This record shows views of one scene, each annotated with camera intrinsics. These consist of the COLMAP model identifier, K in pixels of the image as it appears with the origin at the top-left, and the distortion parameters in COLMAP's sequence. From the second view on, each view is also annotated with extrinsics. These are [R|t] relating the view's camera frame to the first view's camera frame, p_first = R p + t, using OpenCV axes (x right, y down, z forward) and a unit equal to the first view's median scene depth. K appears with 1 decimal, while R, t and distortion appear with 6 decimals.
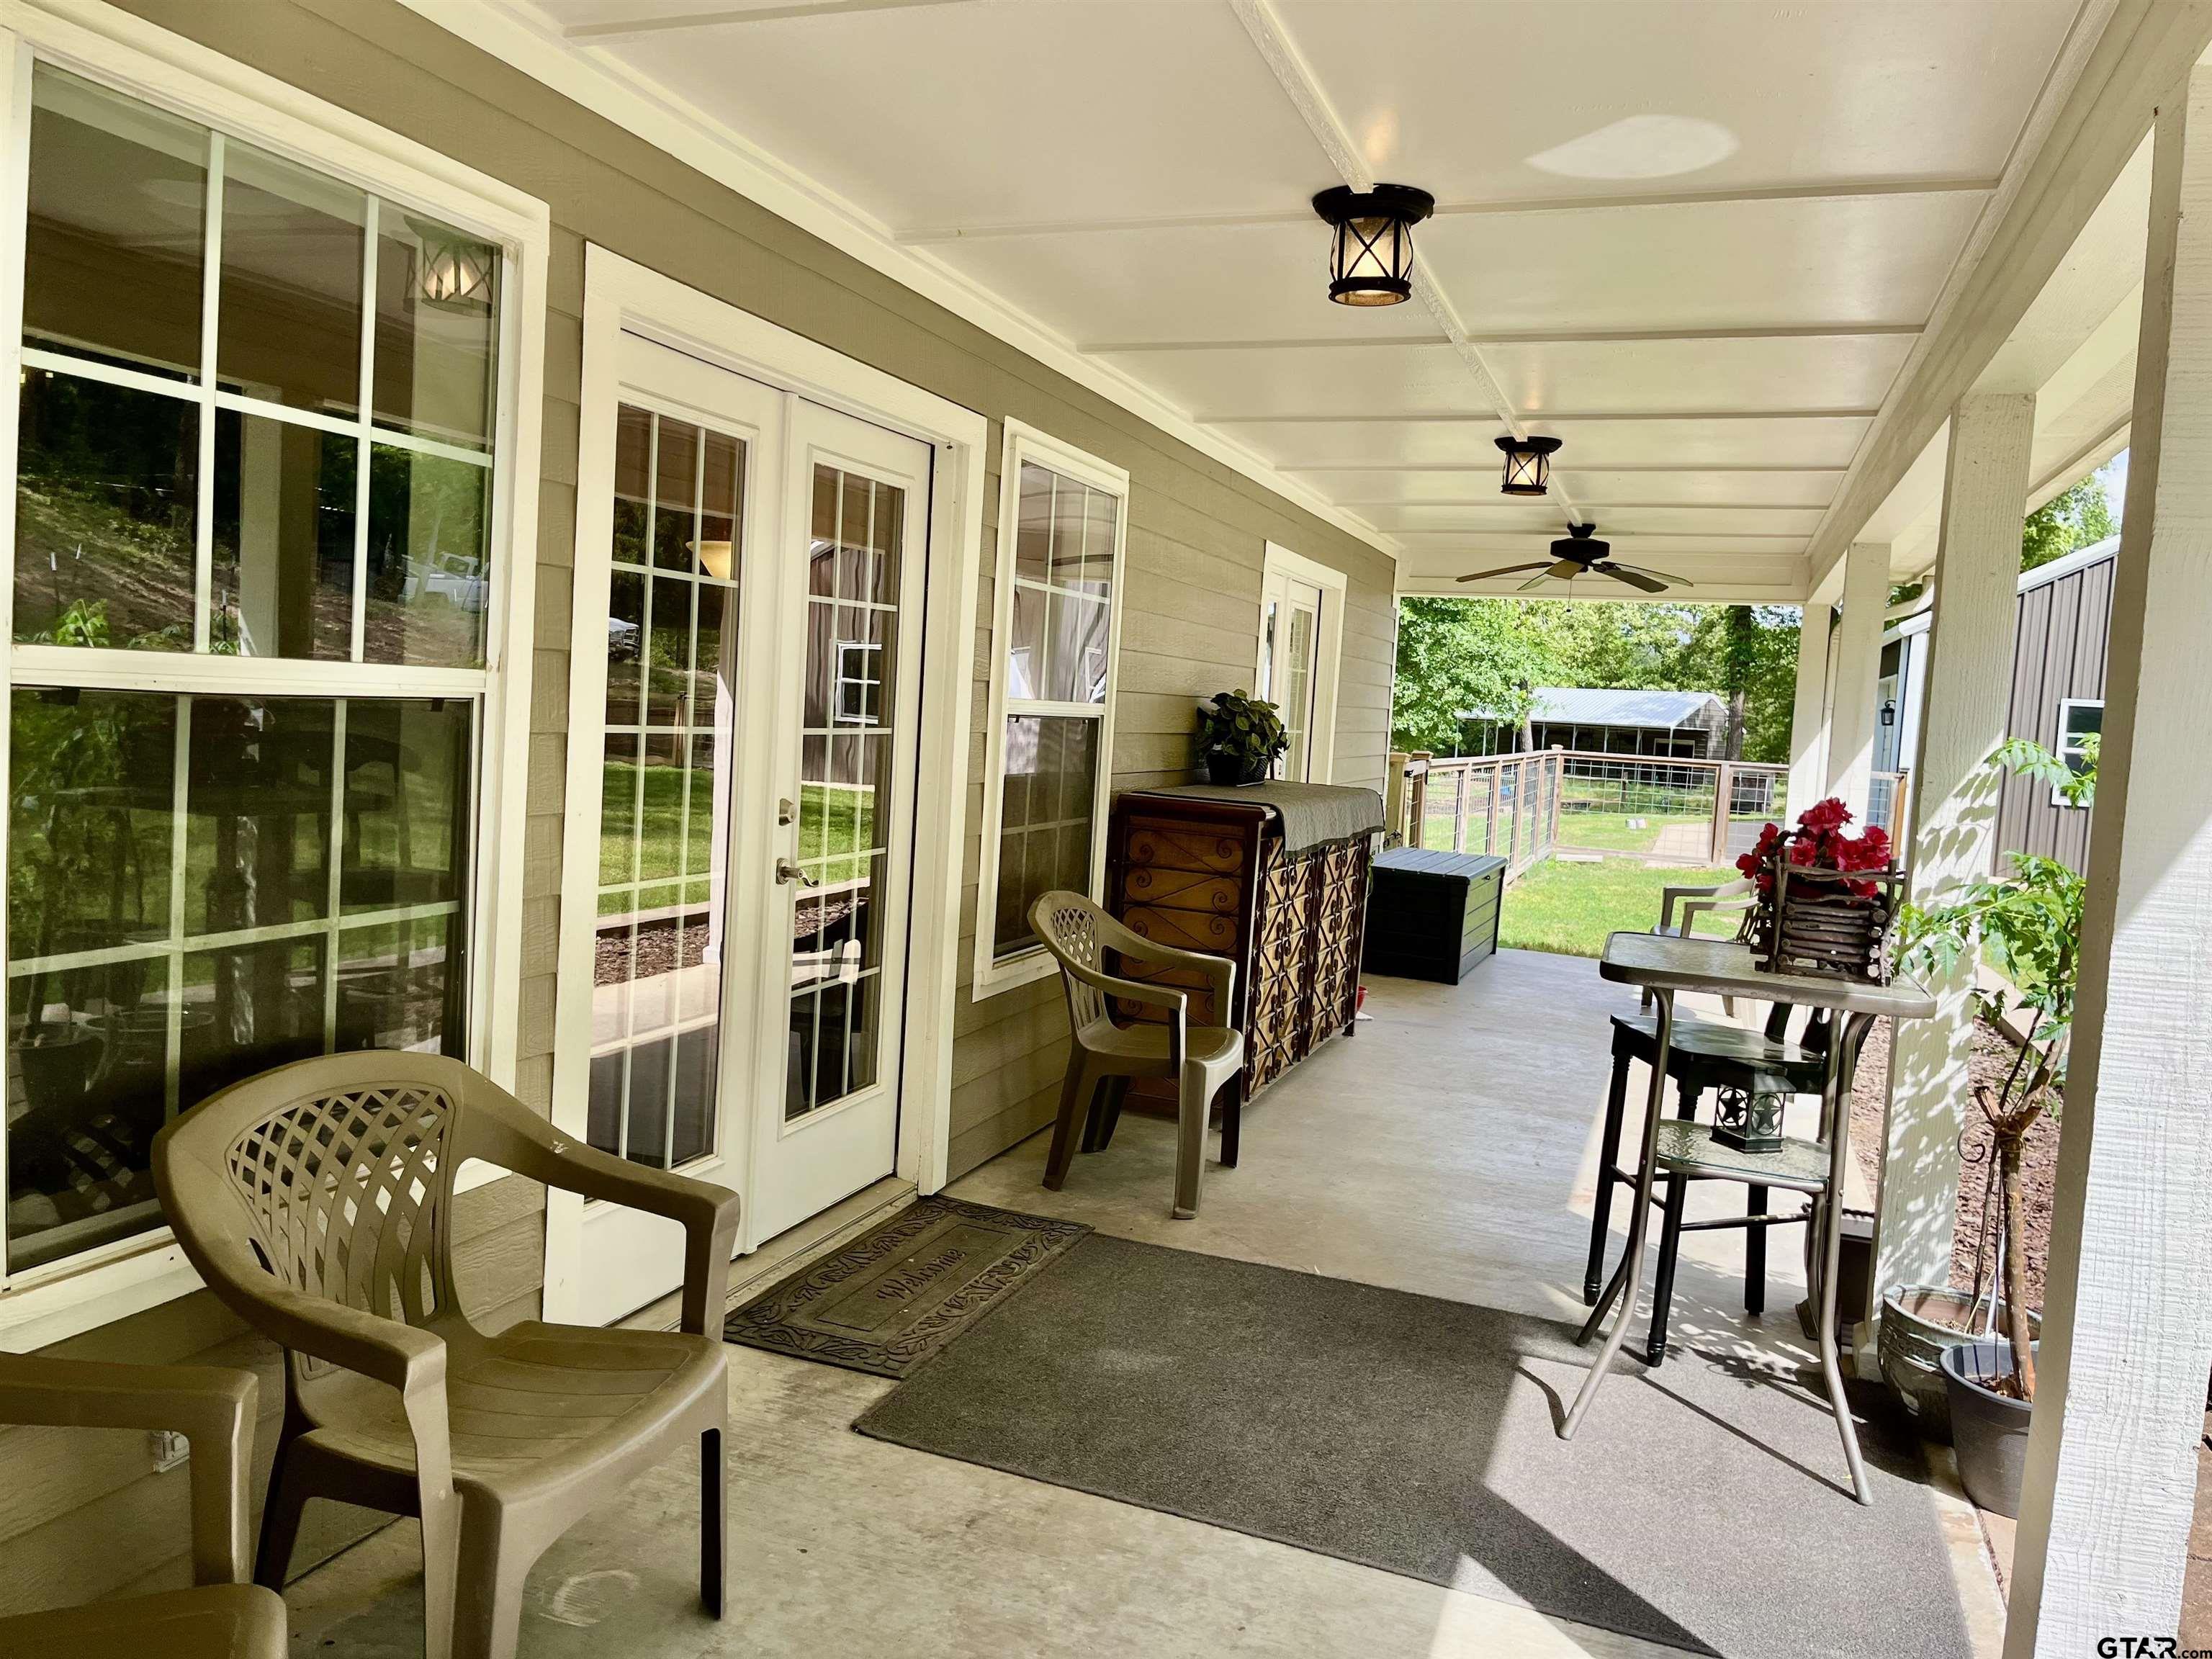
lens RADIAL K [[1650.5, 0, 1104.5], [0, 1650.5, 843.1], [0, 0, 1]] dist [0.065425, -0.088321]
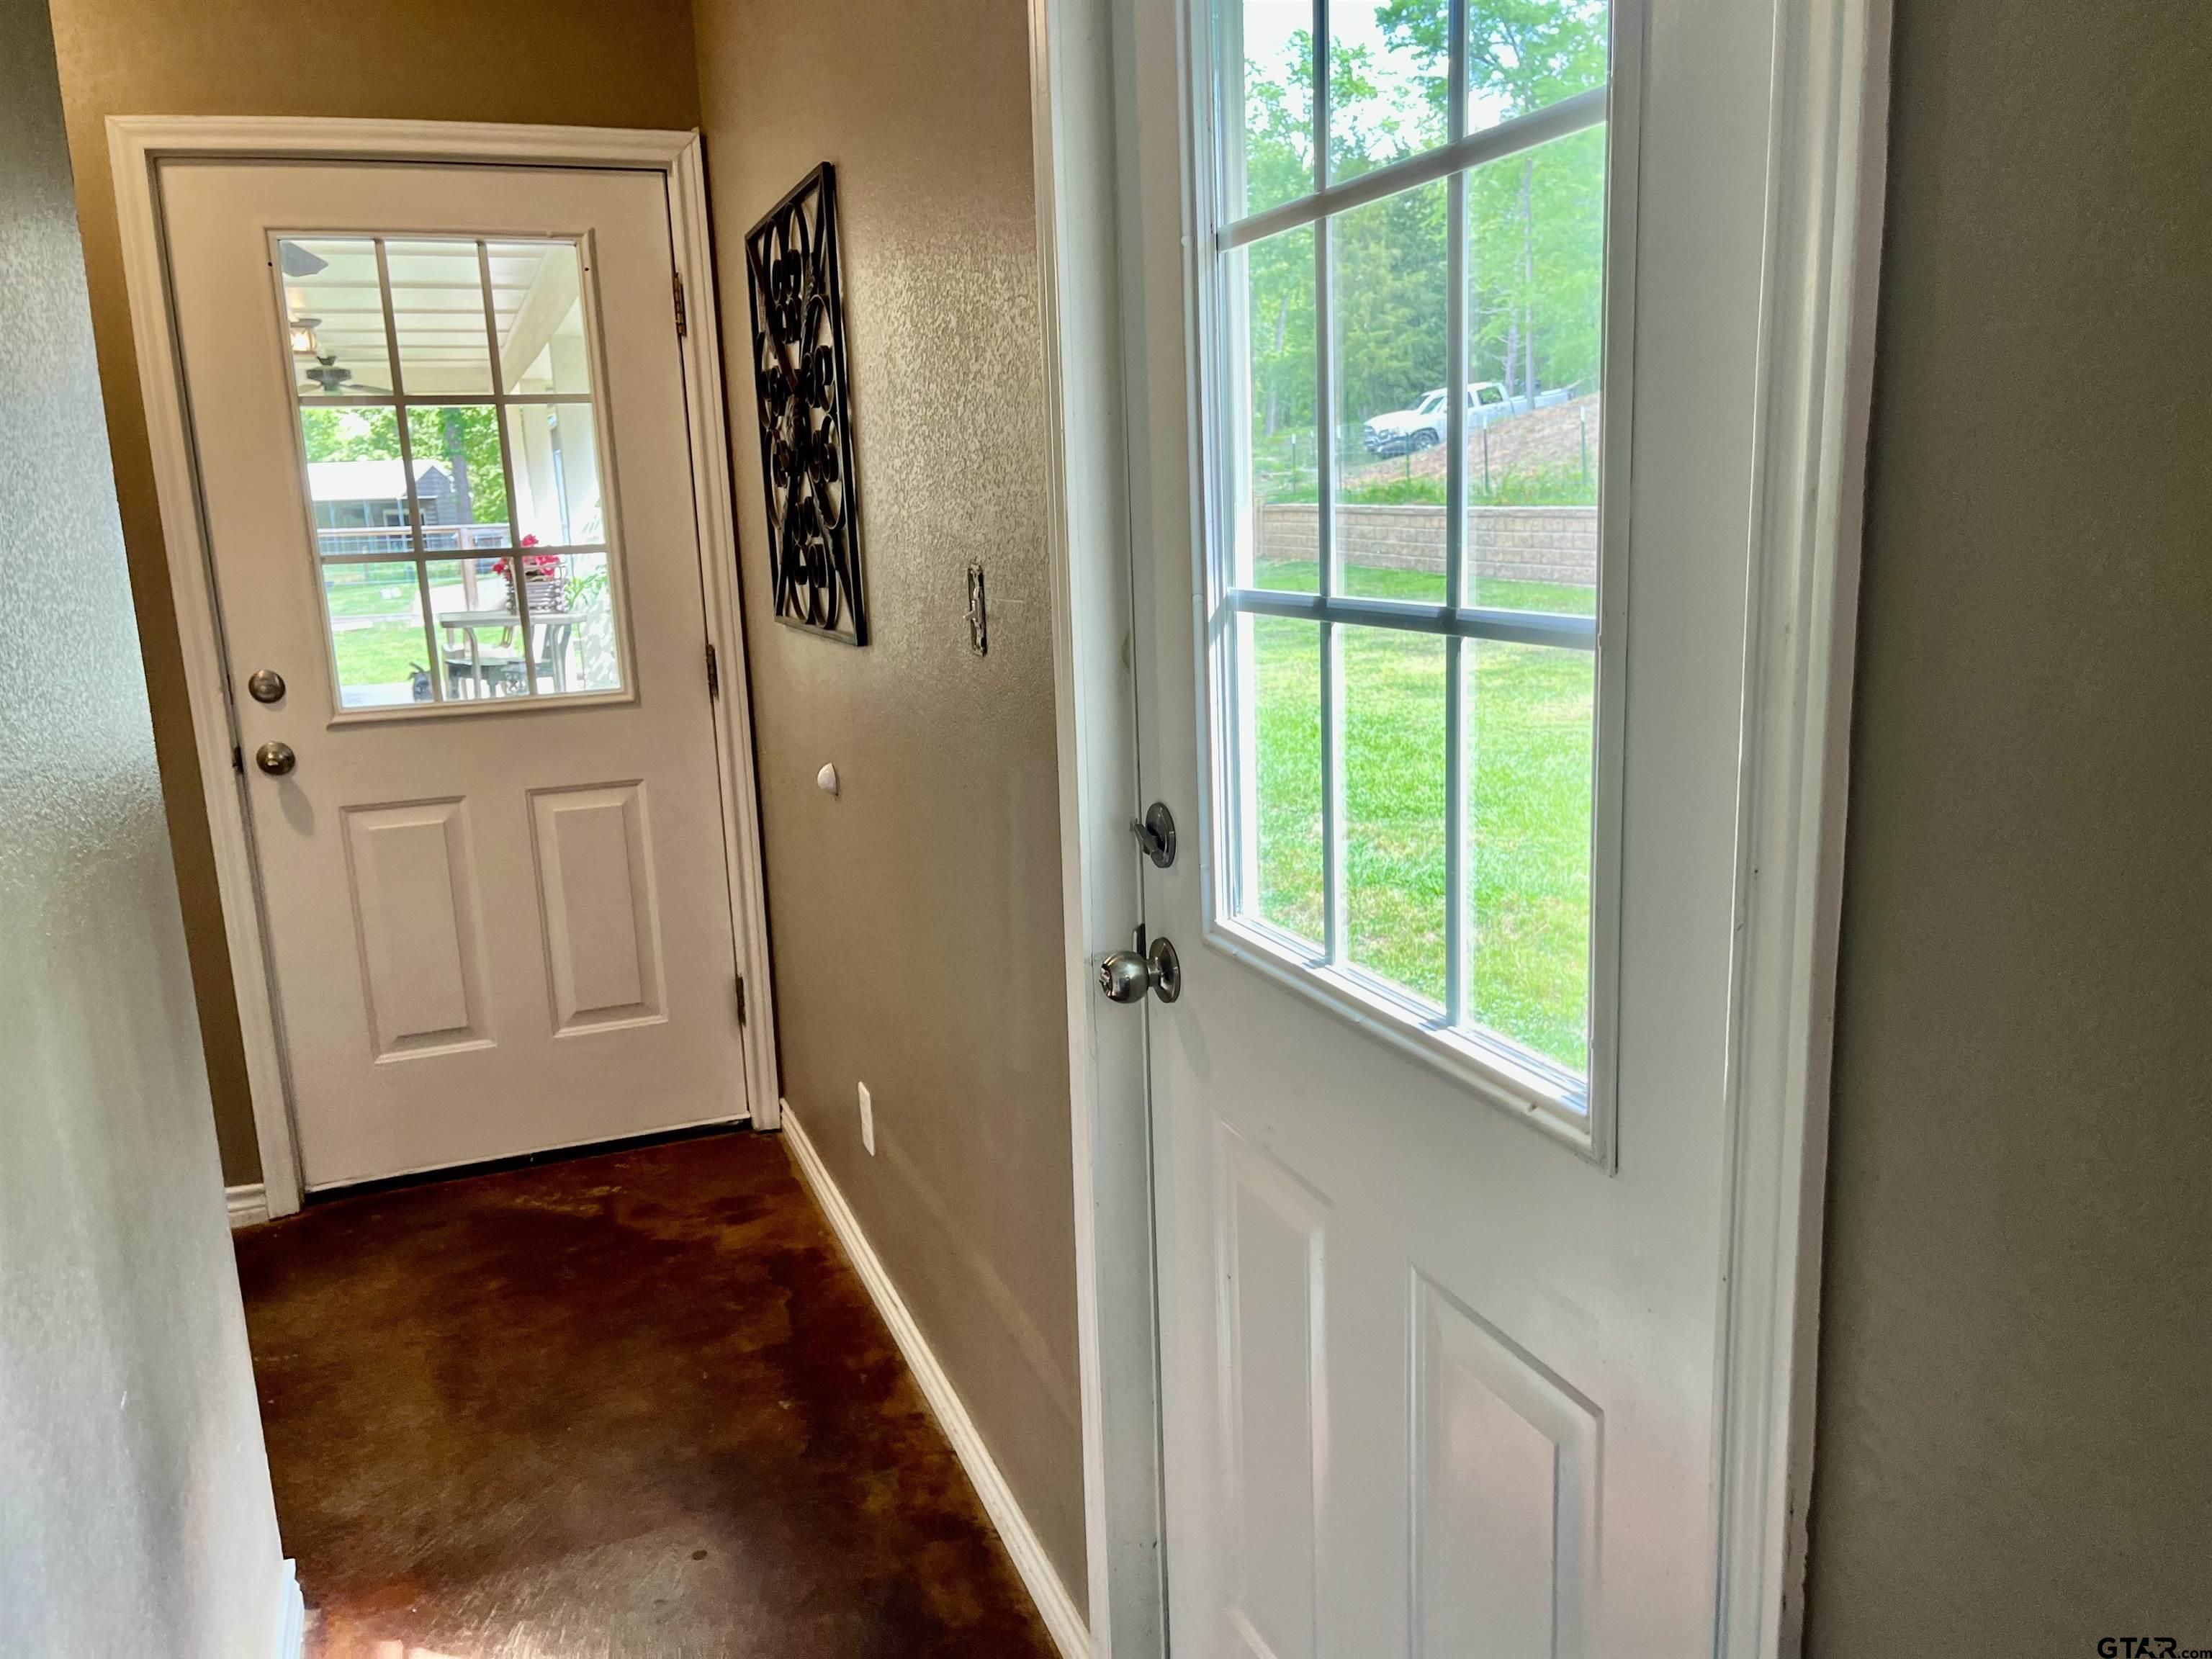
lens RADIAL K [[1650.5, 0, 1104.5], [0, 1650.5, 843.1], [0, 0, 1]] dist [0.065425, -0.088321]
pose [[0.744734, -0.218589, 0.630548, -0.276709], [0.128641, 0.974137, 0.185763, 0.029271], [-0.654846, -0.057229, 0.753592, -0.693656]]
